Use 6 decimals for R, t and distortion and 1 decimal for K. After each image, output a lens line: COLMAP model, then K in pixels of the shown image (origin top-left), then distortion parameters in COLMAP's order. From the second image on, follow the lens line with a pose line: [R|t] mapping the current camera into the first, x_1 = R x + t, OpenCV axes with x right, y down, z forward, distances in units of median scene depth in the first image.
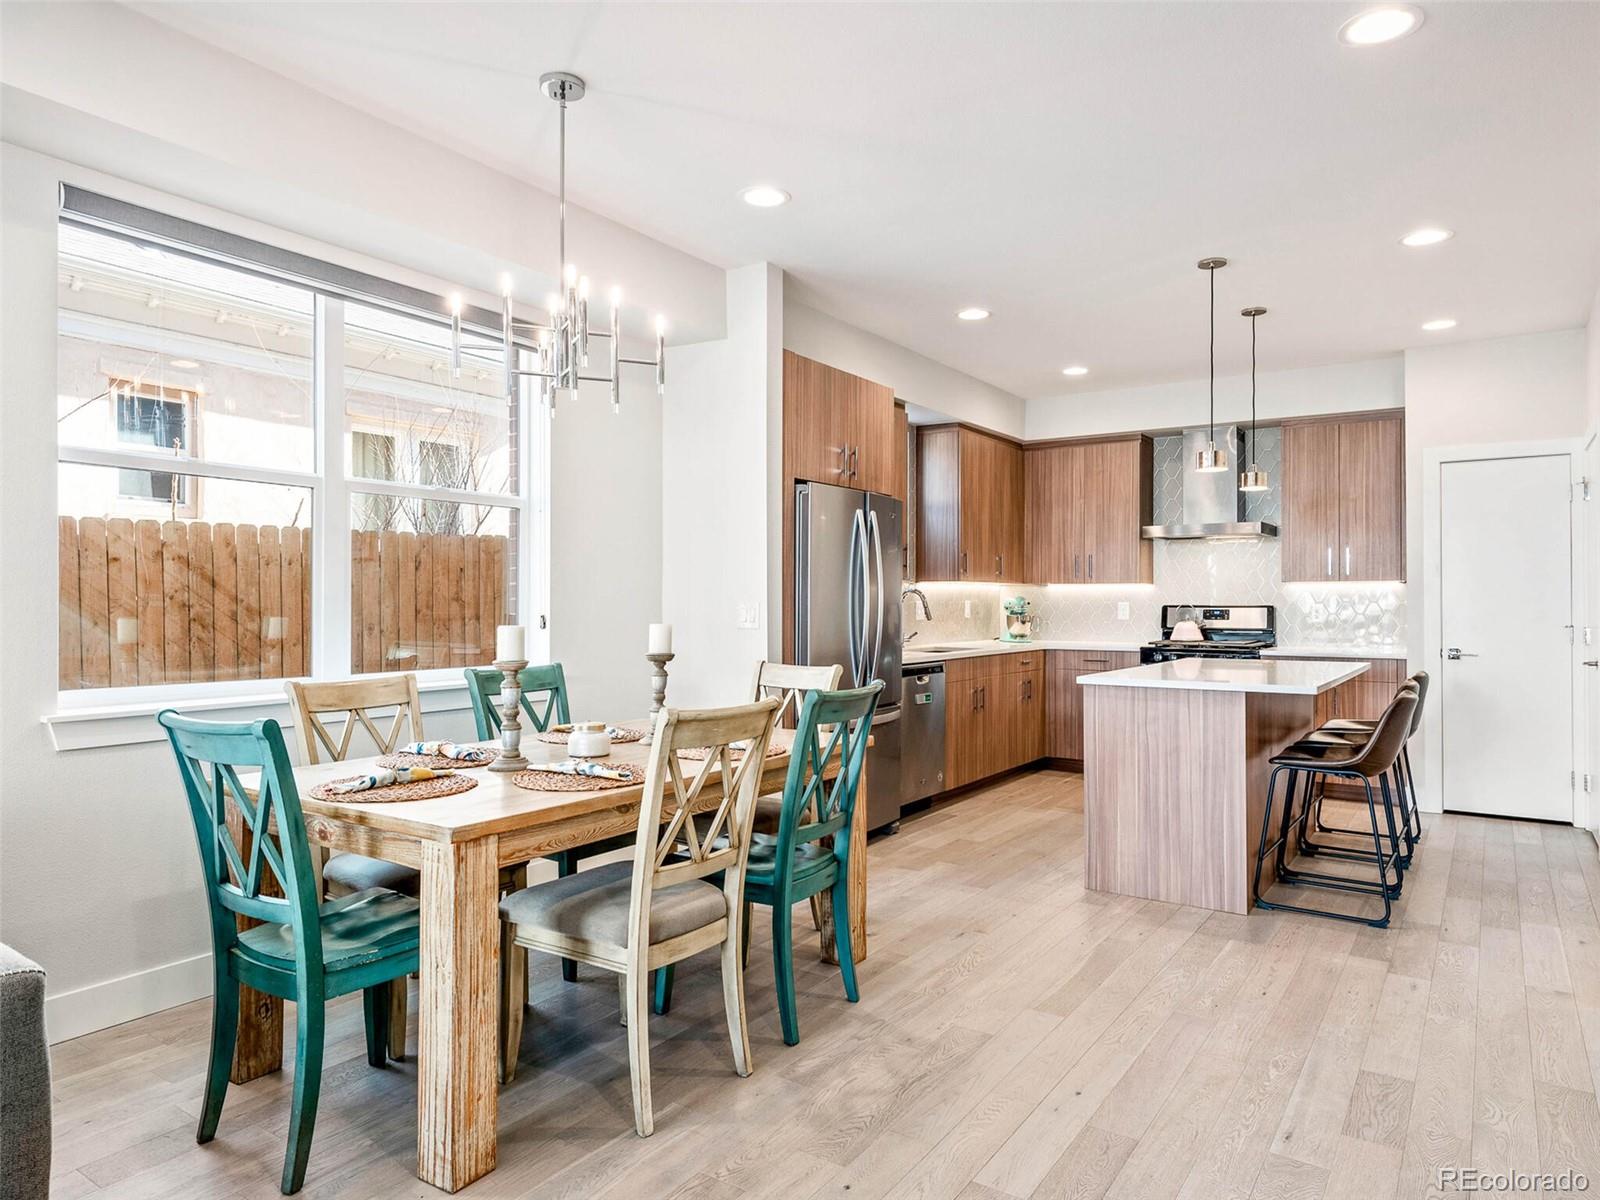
lens RADIAL K [[1018.6, 0, 800.2], [0, 1018.6, 597.0], [0, 0, 1]] dist [0.012601, 0.002444]
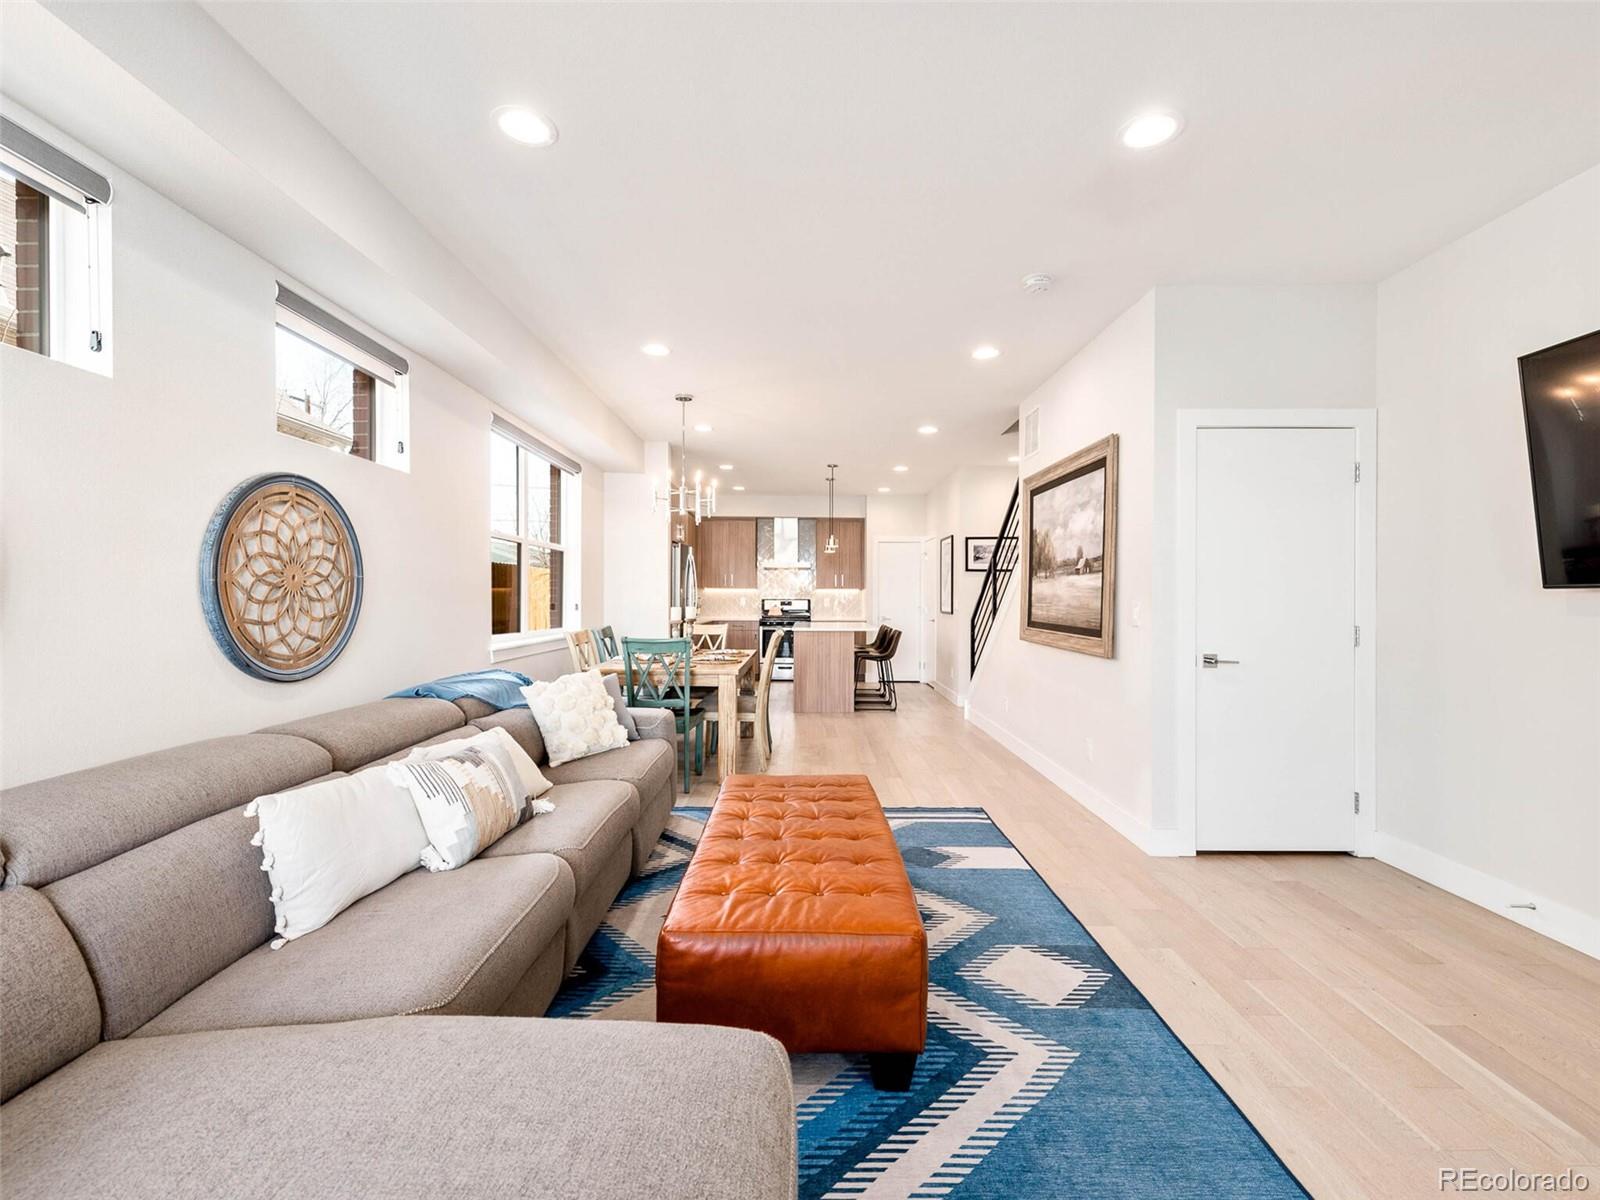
lens RADIAL K [[707.1, 0, 796.1], [0, 707.1, 603.8], [0, 0, 1]] dist [0.013612, -0.004770]
pose [[0.833877, -0.003203, 0.551941, -0.506861], [-0.005168, 0.999894, 0.013610, -0.003280], [-0.551926, -0.014202, 0.833772, -0.334011]]
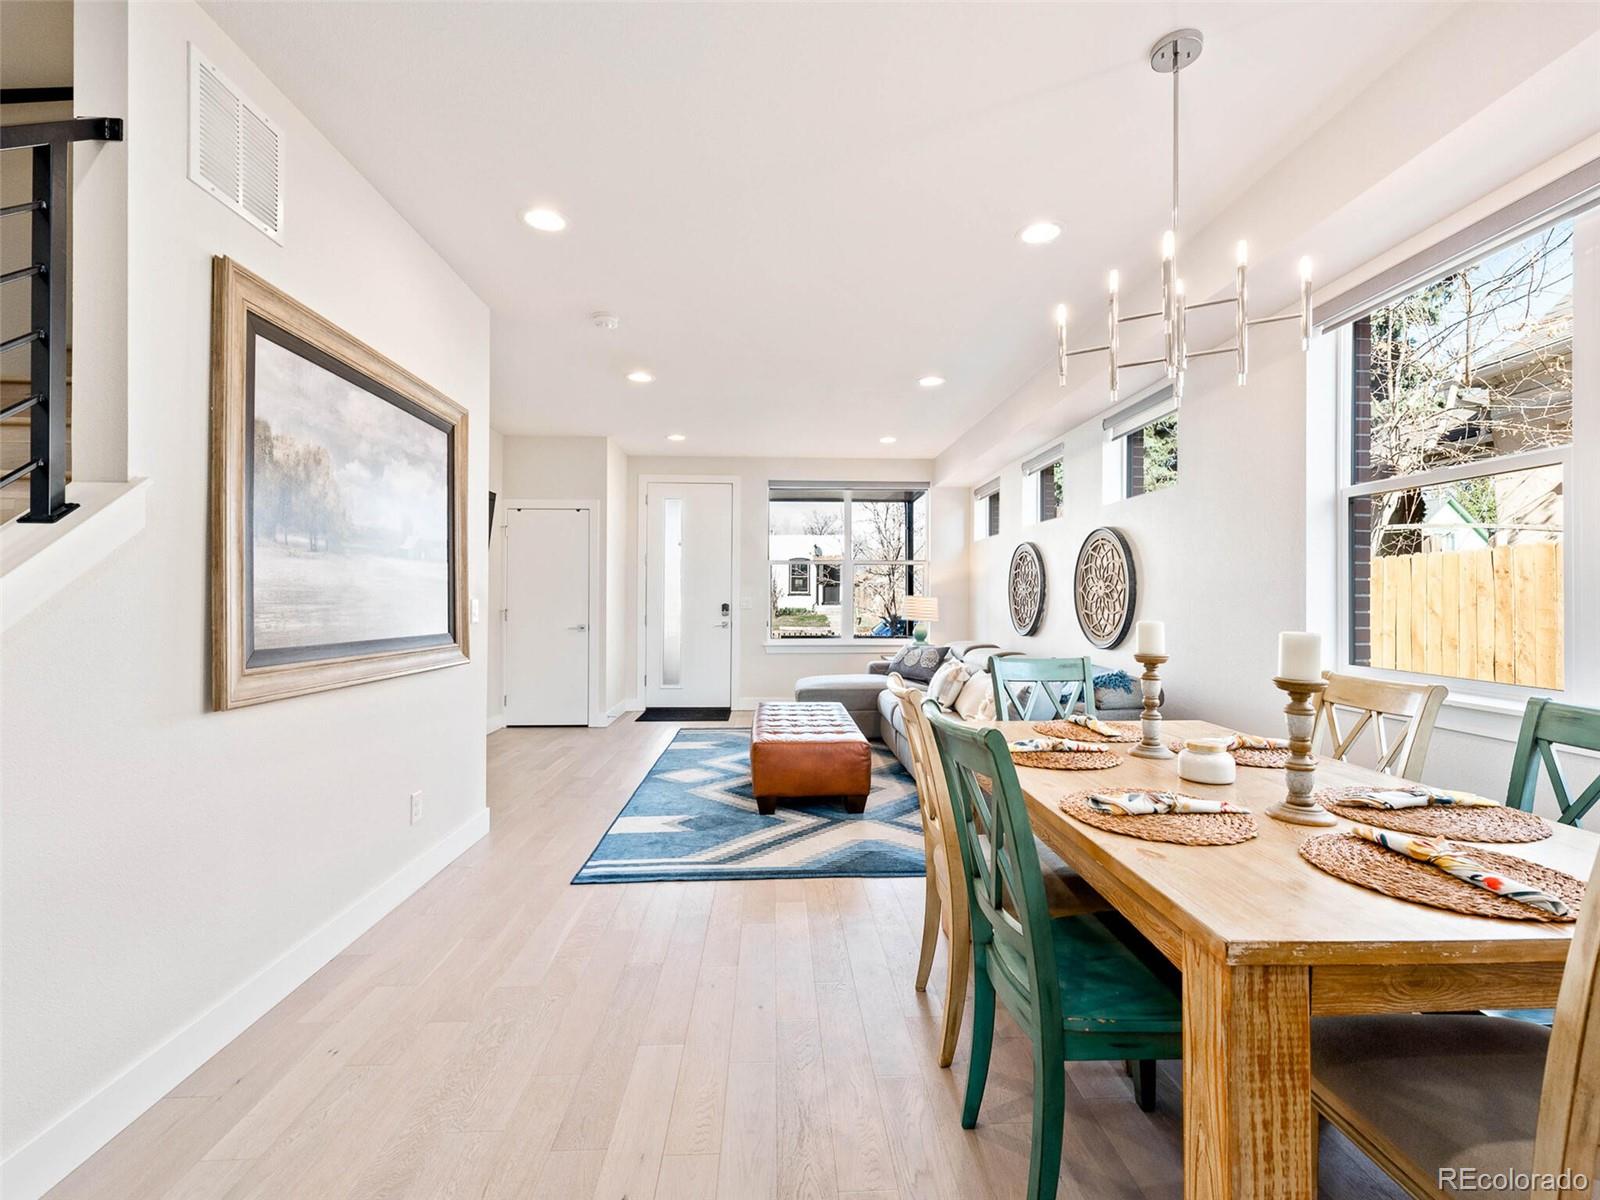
lens RADIAL K [[707.1, 0, 804.1], [0, 707.1, 595.4], [0, 0, 1]] dist [0.013612, -0.004770]
pose [[-0.802265, -0.007407, -0.596922, 0.219196], [-0.001714, 0.999947, -0.010105, 0.004708], [0.596965, -0.007084, -0.802236, 0.678227]]
